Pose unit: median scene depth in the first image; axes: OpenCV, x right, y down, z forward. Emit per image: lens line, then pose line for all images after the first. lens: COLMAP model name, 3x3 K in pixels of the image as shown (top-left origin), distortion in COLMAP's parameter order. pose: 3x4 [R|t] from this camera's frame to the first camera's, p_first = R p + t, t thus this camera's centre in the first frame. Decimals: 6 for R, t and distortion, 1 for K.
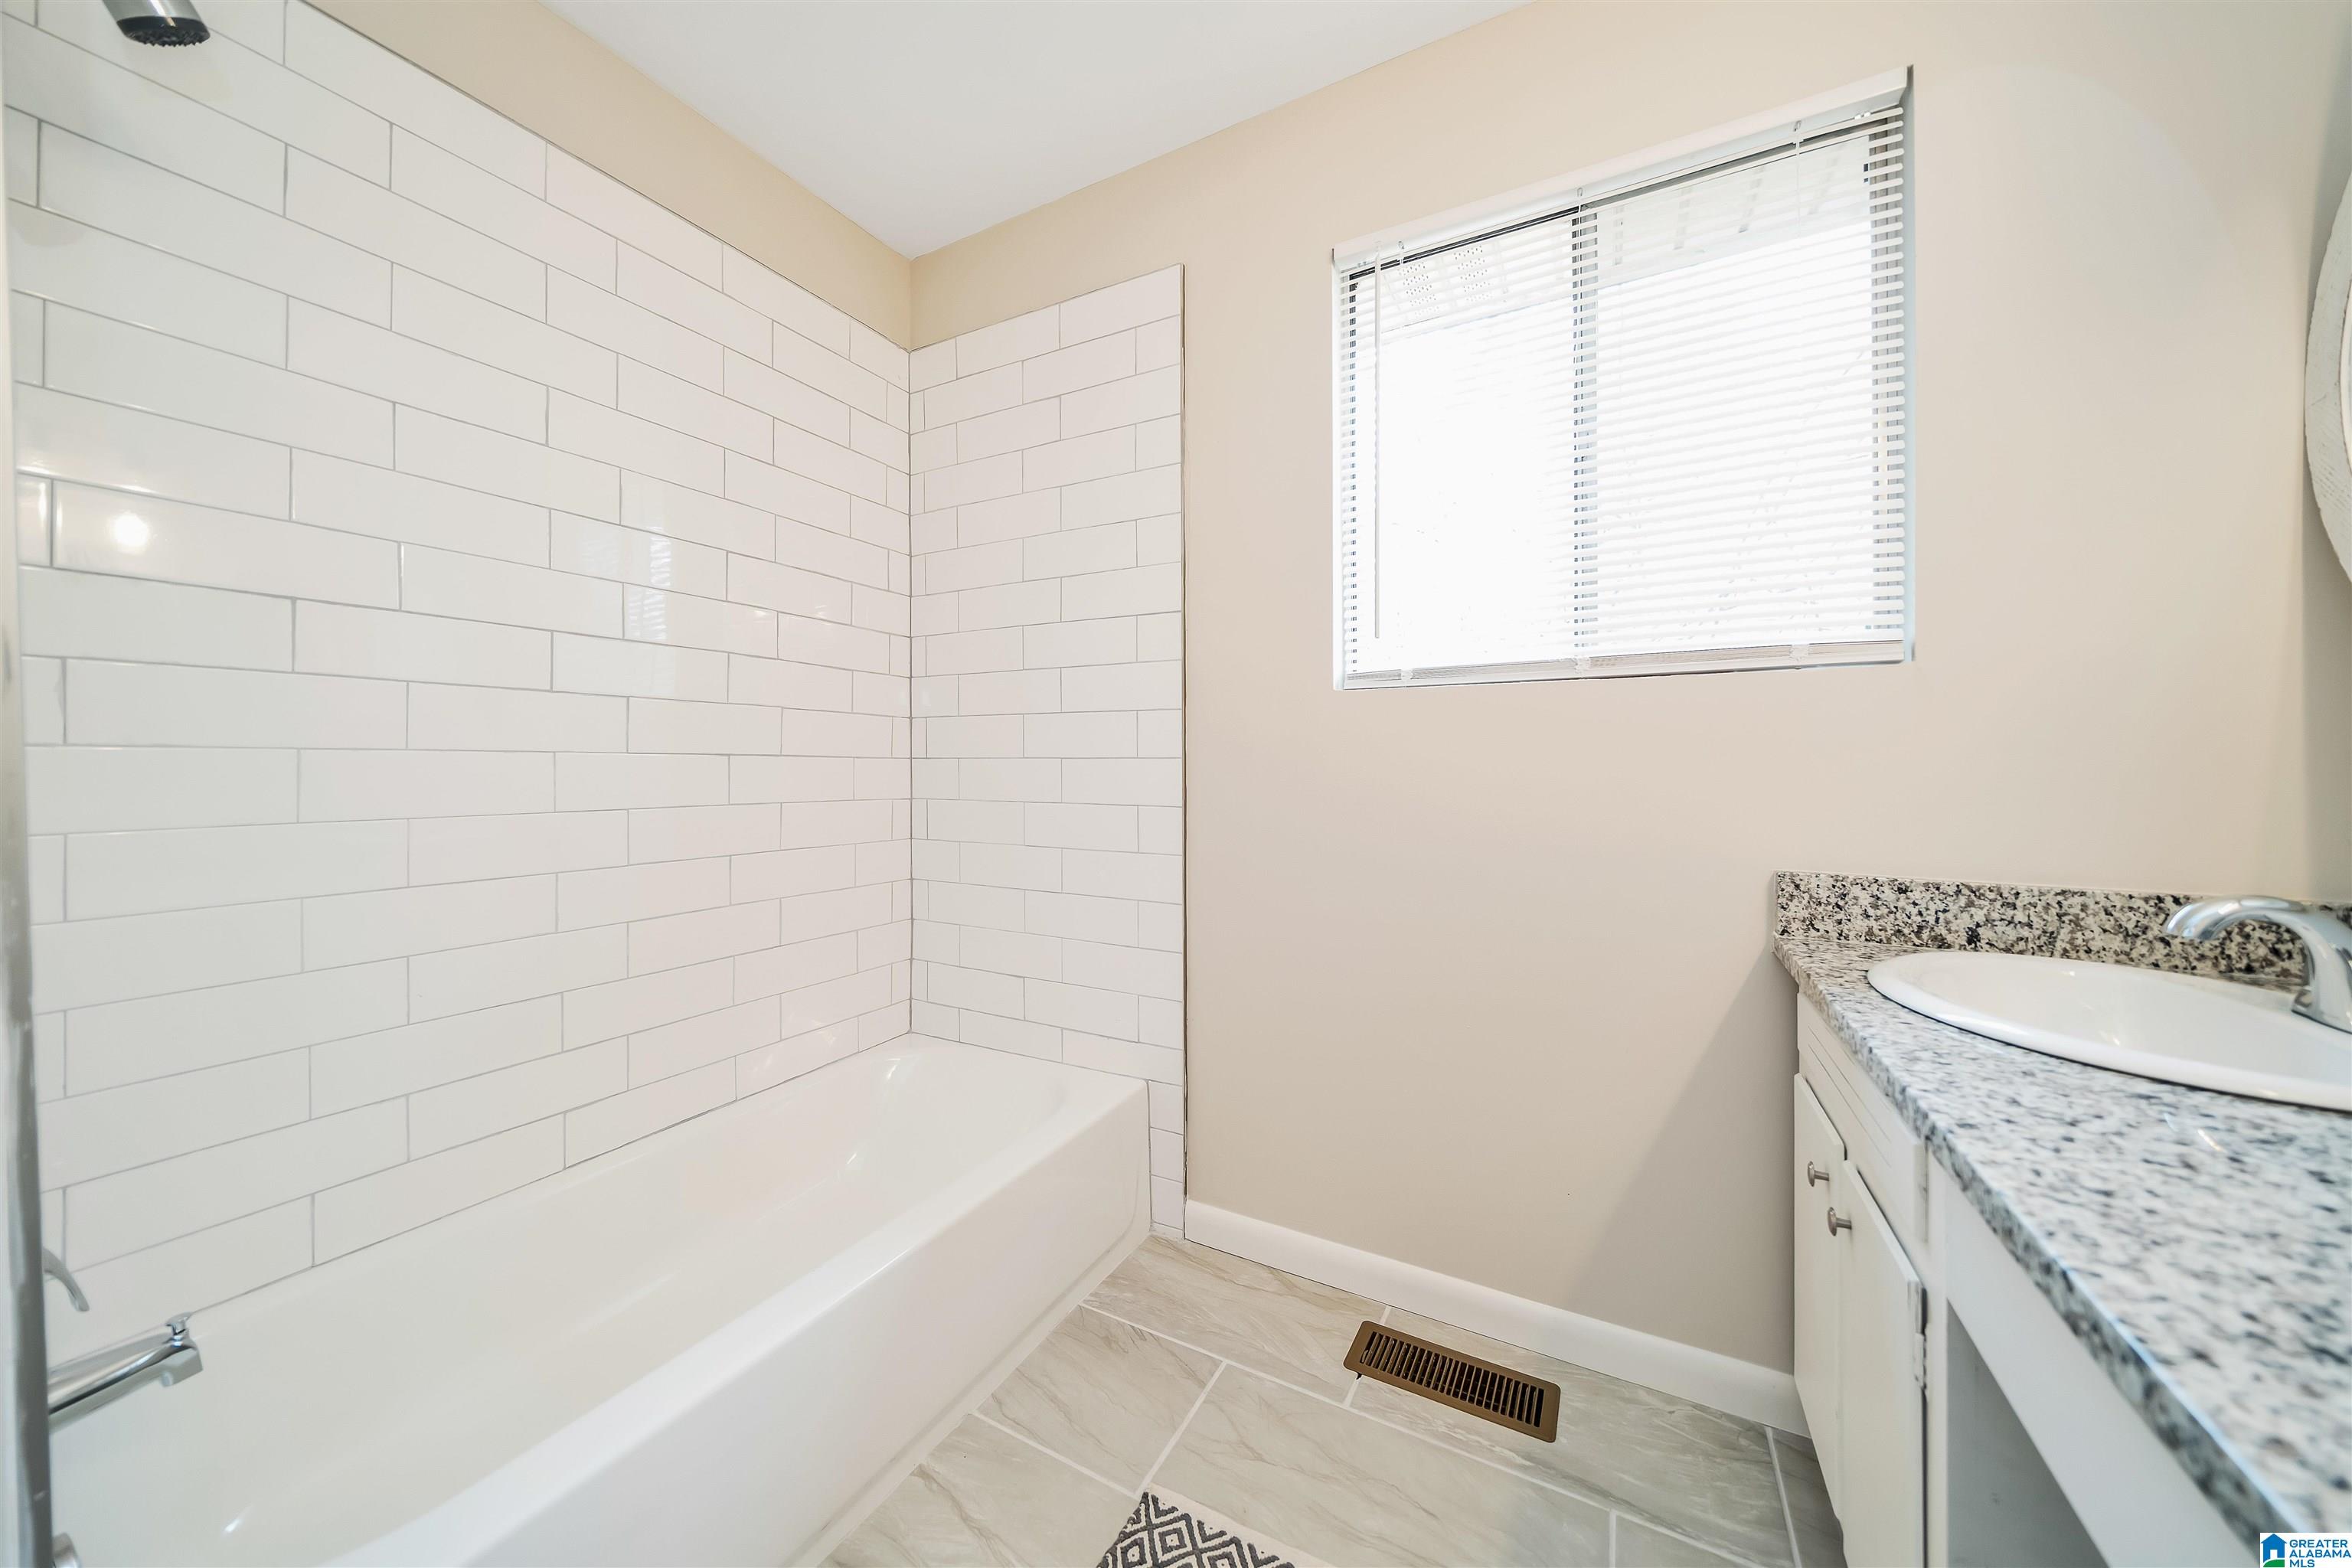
lens RADIAL K [[814.0, 0, 1163.5], [0, 814.0, 757.3], [0, 0, 1]] dist [-0.007046, 0.000135]
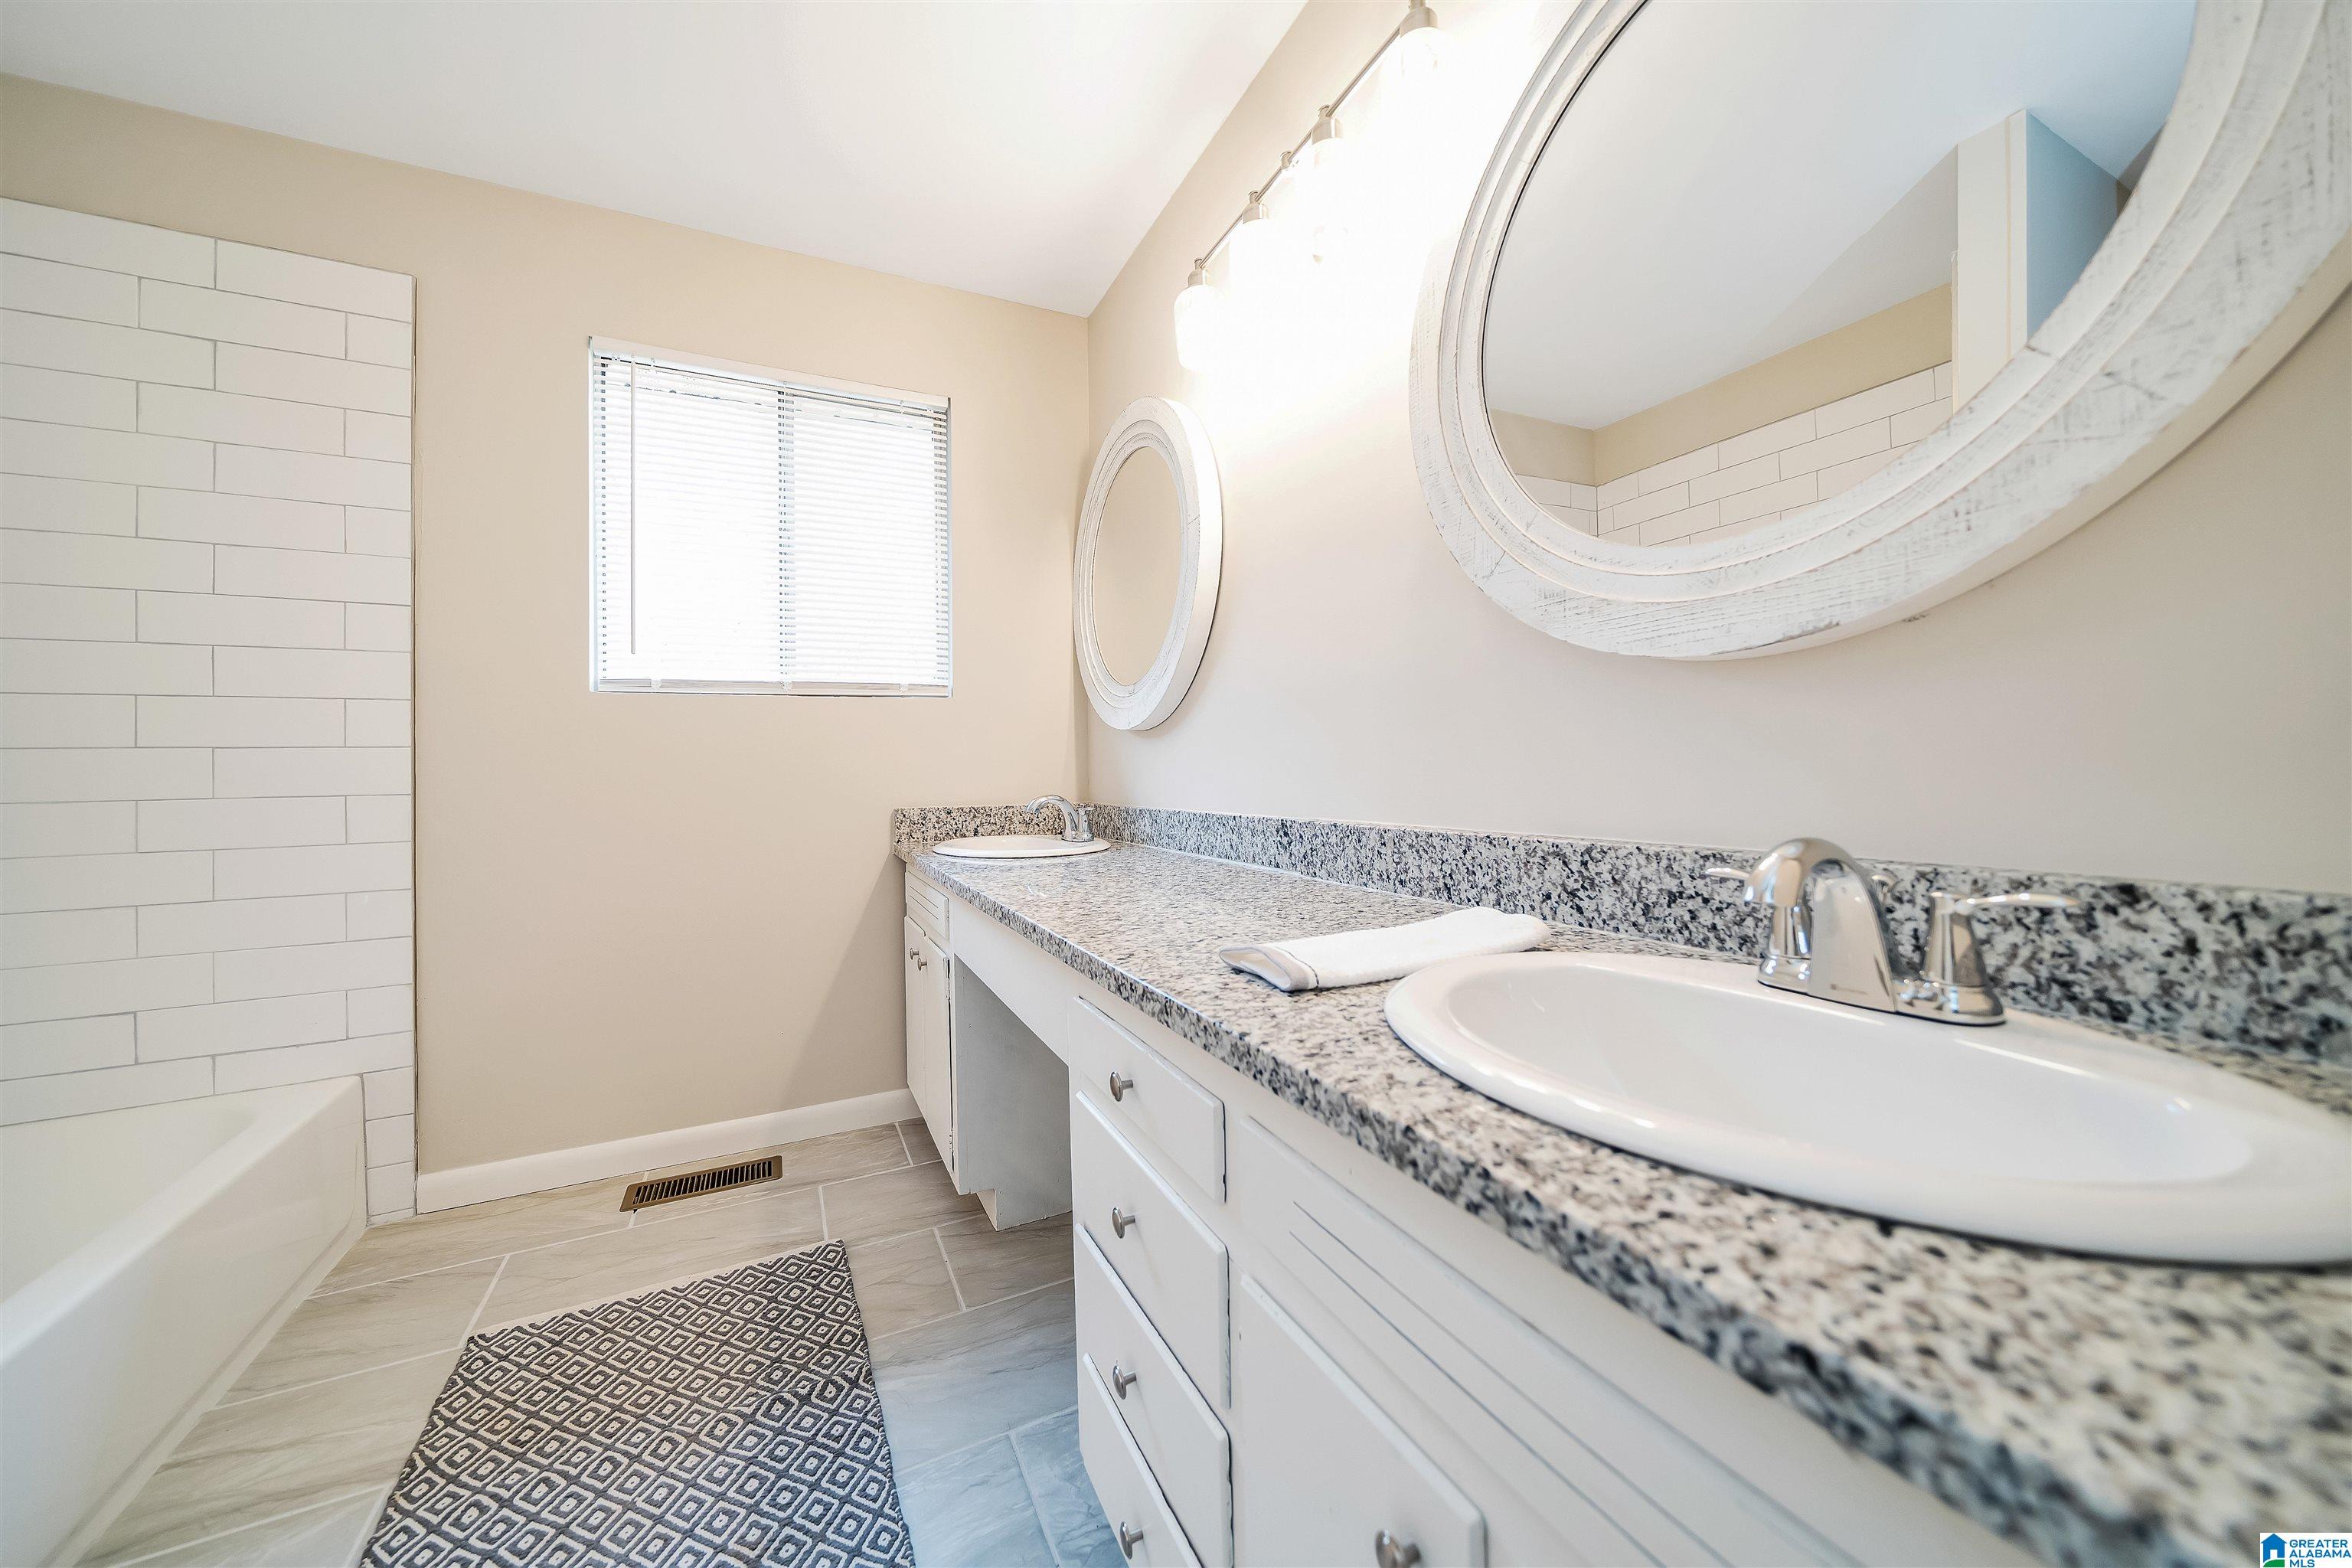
lens RADIAL K [[814.0, 0, 1163.5], [0, 814.0, 757.3], [0, 0, 1]] dist [-0.007046, 0.000135]
pose [[0.568724, -0.001580, 0.822527, -0.330480], [0.012100, 0.999906, -0.006446, 0.037831], [-0.822439, 0.013619, 0.568690, -0.440503]]
